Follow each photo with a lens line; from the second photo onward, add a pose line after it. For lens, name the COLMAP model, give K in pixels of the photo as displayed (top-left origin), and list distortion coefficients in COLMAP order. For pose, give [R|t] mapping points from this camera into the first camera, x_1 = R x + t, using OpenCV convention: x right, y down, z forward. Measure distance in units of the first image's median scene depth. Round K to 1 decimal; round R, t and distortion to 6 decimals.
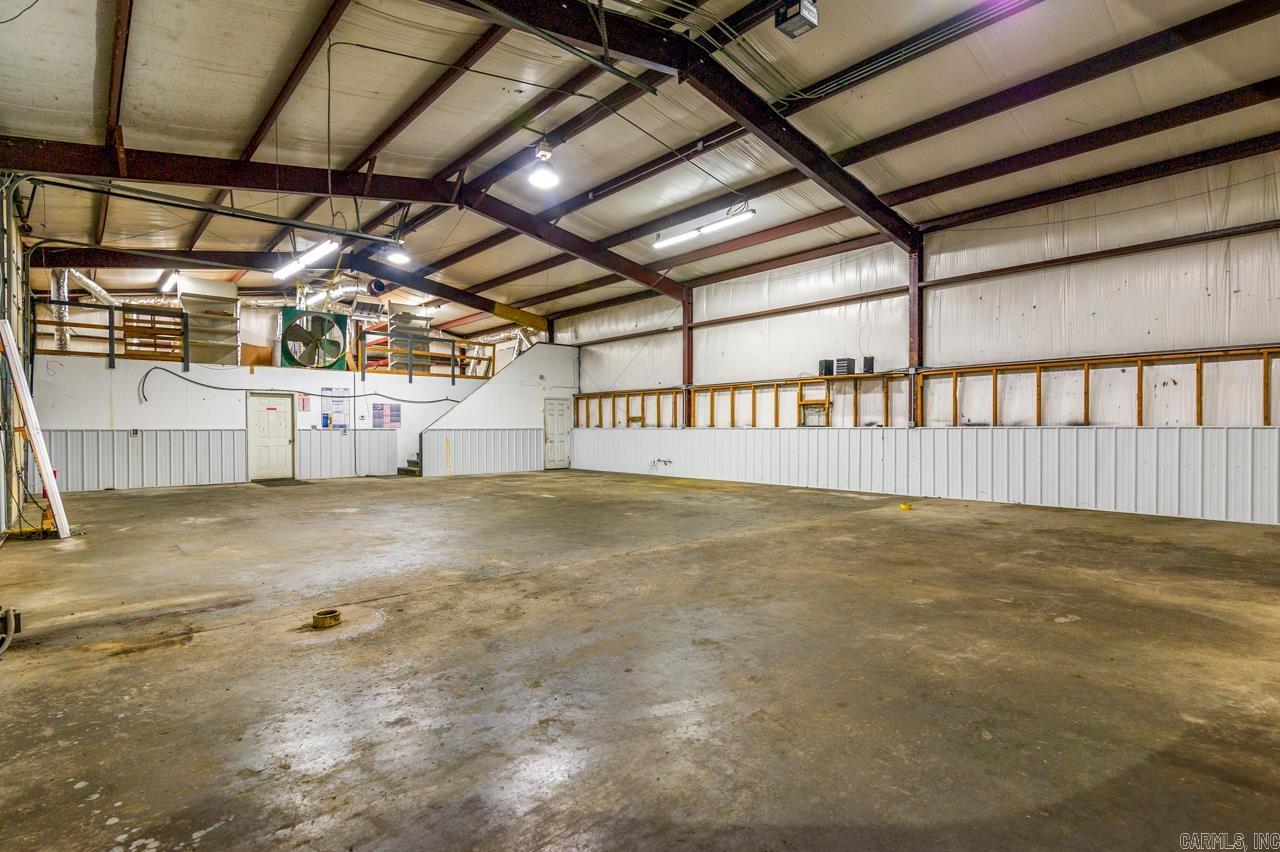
lens RADIAL K [[617.9, 0, 641.5], [0, 617.9, 431.5], [0, 0, 1]] dist [0.020813, -0.000380]
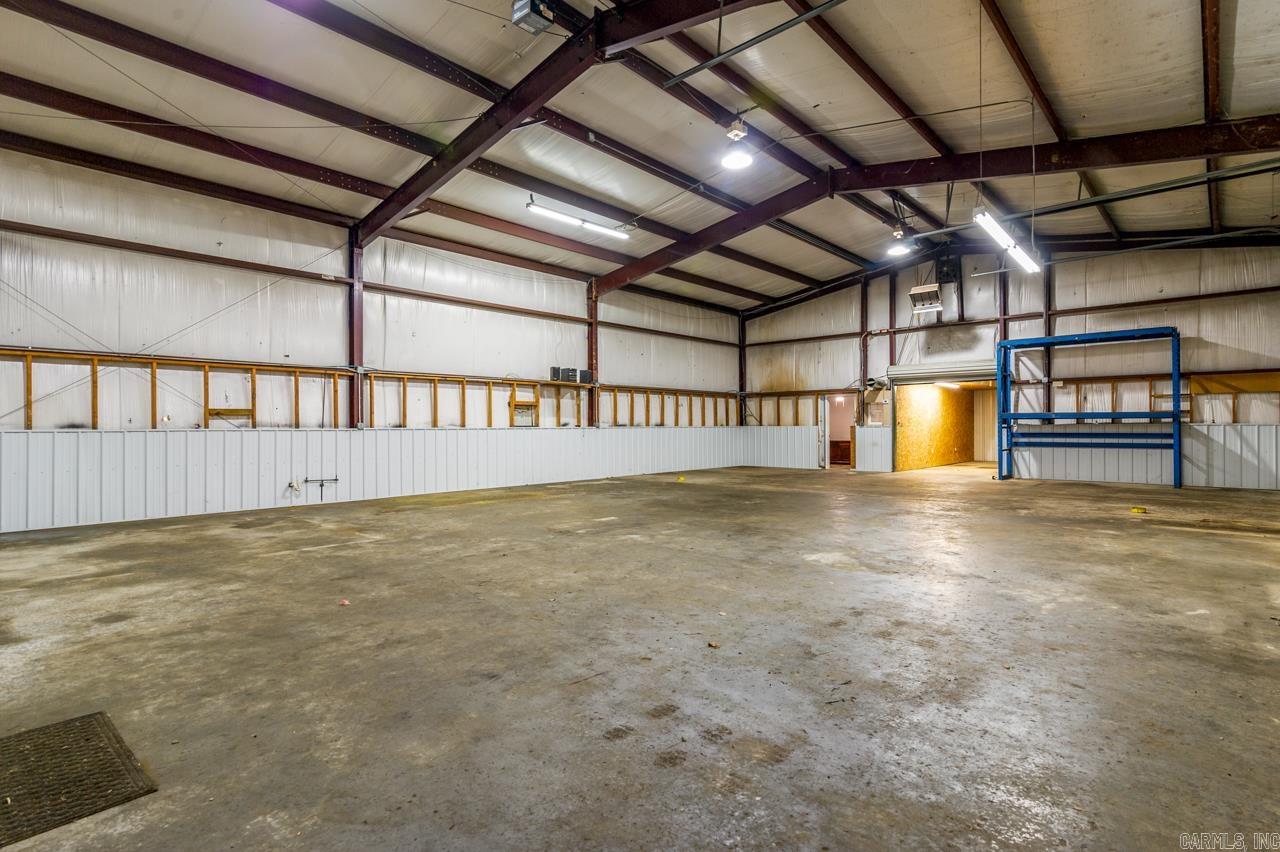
lens RADIAL K [[617.9, 0, 644.0], [0, 617.9, 426.7], [0, 0, 1]] dist [0.020813, -0.000380]
pose [[-0.082489, 0.001629, 0.996591, -0.785162], [0.011769, 0.999931, -0.000660, -0.004466], [-0.996522, 0.011675, -0.082503, 0.888277]]
